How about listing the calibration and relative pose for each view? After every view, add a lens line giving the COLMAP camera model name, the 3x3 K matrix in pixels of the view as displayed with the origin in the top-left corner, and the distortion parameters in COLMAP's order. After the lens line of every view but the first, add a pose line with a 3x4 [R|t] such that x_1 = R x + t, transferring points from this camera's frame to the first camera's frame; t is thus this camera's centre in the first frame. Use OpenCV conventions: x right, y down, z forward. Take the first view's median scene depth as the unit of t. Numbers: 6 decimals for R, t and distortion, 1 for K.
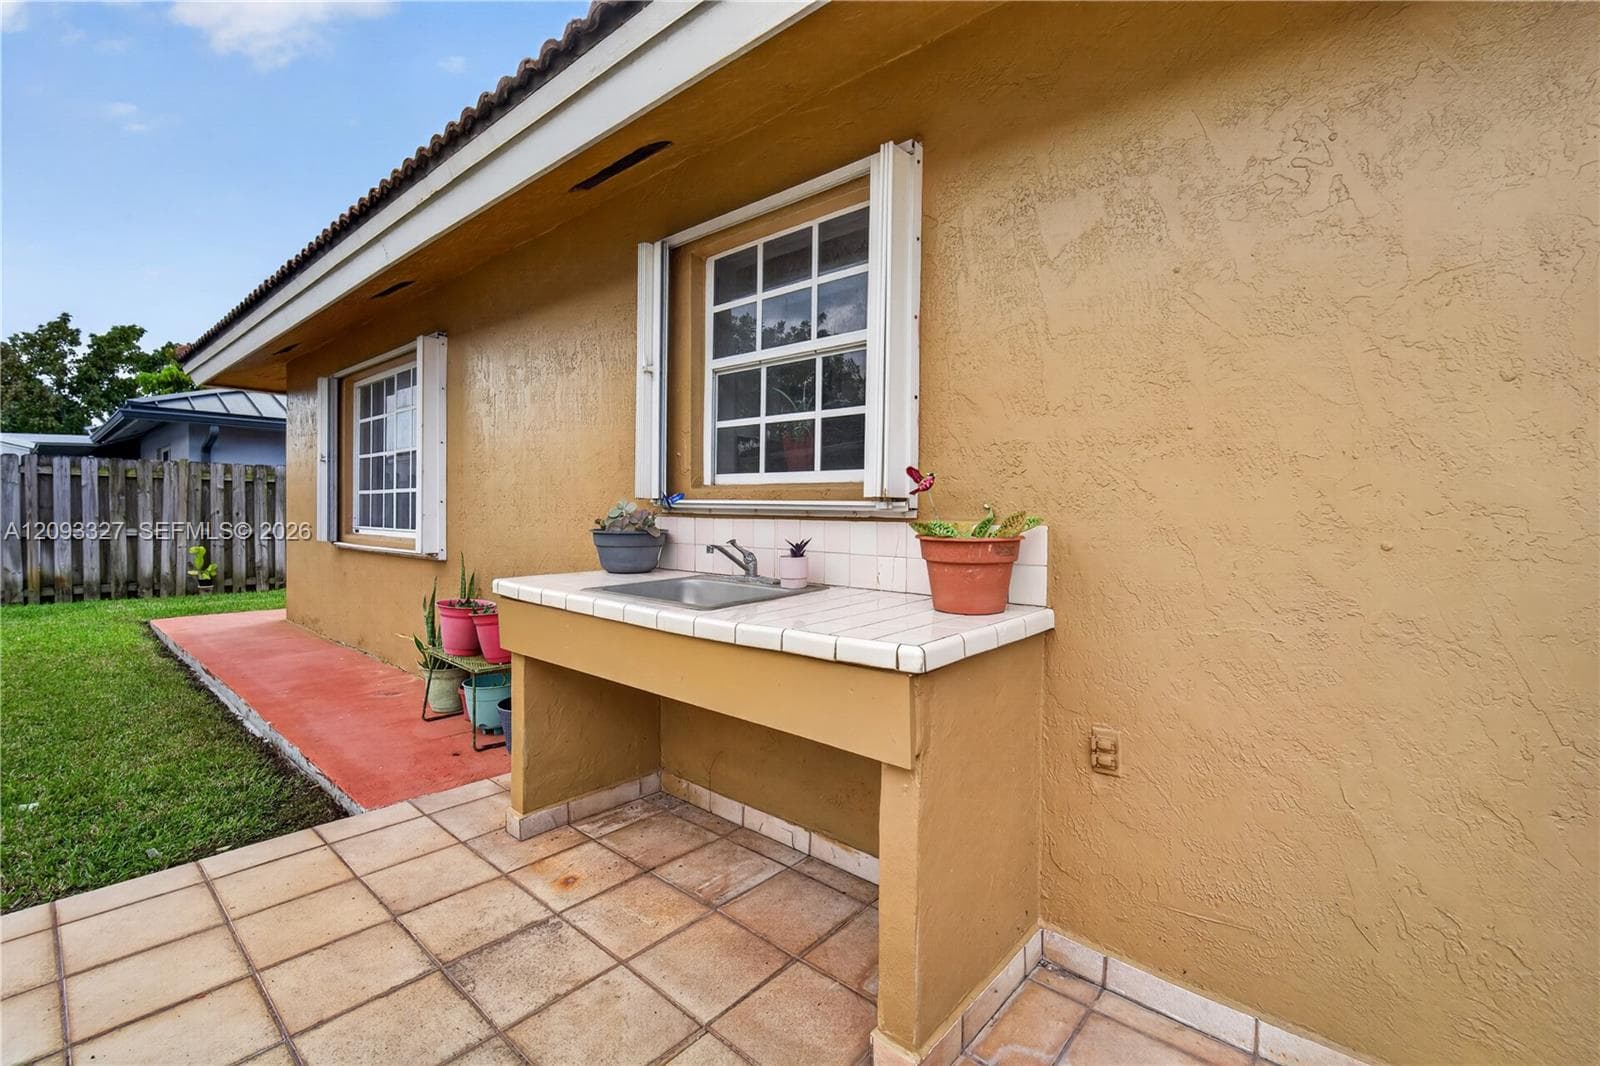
lens RADIAL K [[691.6, 0, 800.0], [0, 691.6, 533.0], [0, 0, 1]] dist [-0.009889, 0.000154]
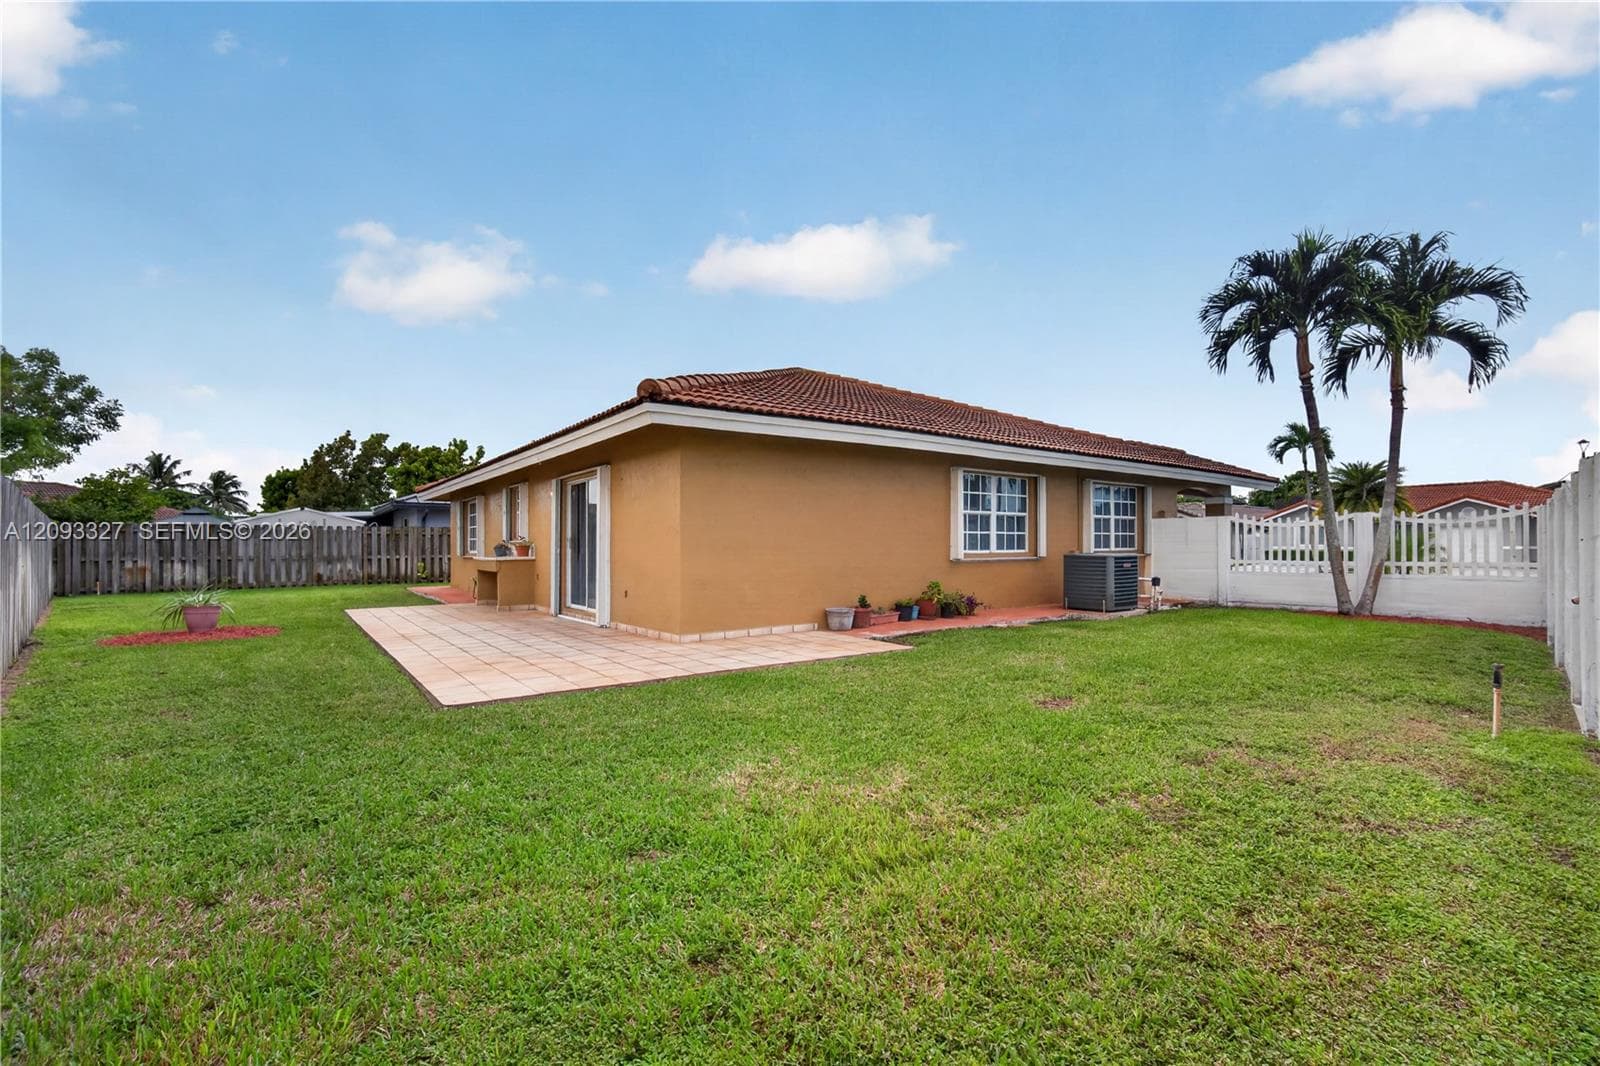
lens RADIAL K [[704.4, 0, 787.1], [0, 704.4, 536.6], [0, 0, 1]] dist [-0.003144, 0.000017]
pose [[0.973012, -0.023655, -0.229540, 0.809080], [0.014122, 0.998972, -0.043083, 0.047085], [0.230323, 0.038678, 0.972345, -0.952947]]
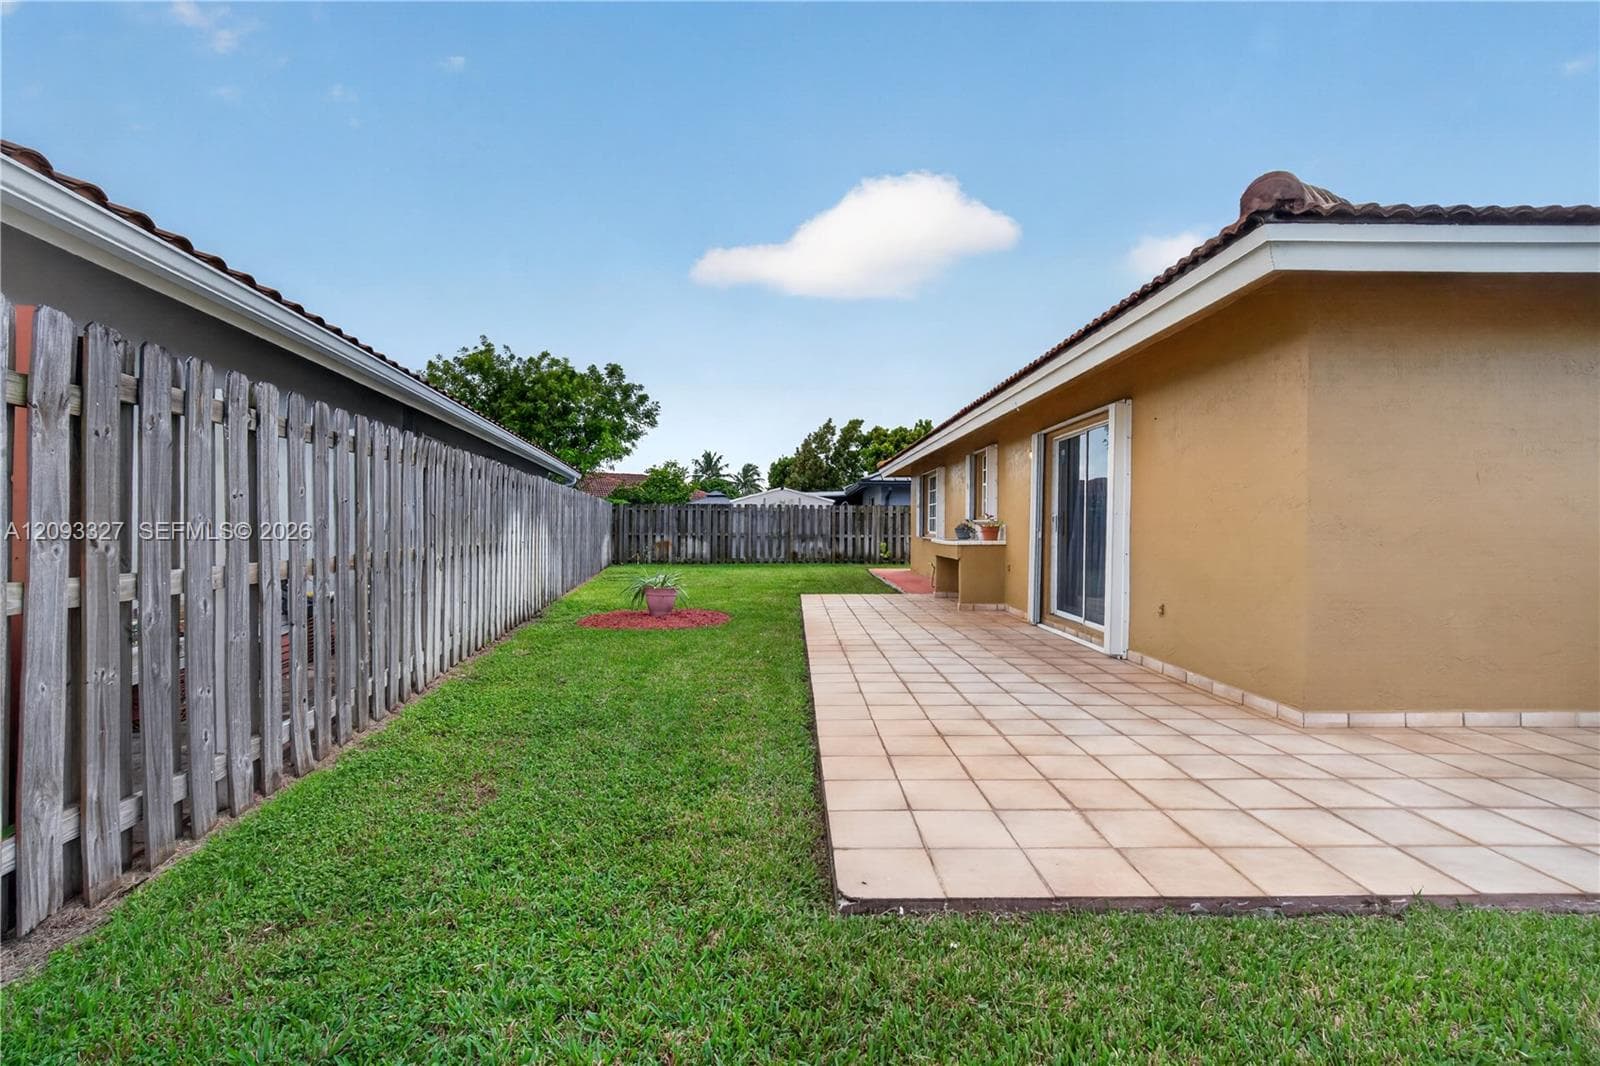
lens RADIAL K [[704.4, 0, 787.1], [0, 704.4, 536.6], [0, 0, 1]] dist [-0.003144, 0.000017]
pose [[0.650222, -0.000304, -0.759745, 0.608420], [-0.015509, 0.999786, -0.013674, 0.032868], [0.759586, 0.020674, 0.650078, -0.671467]]
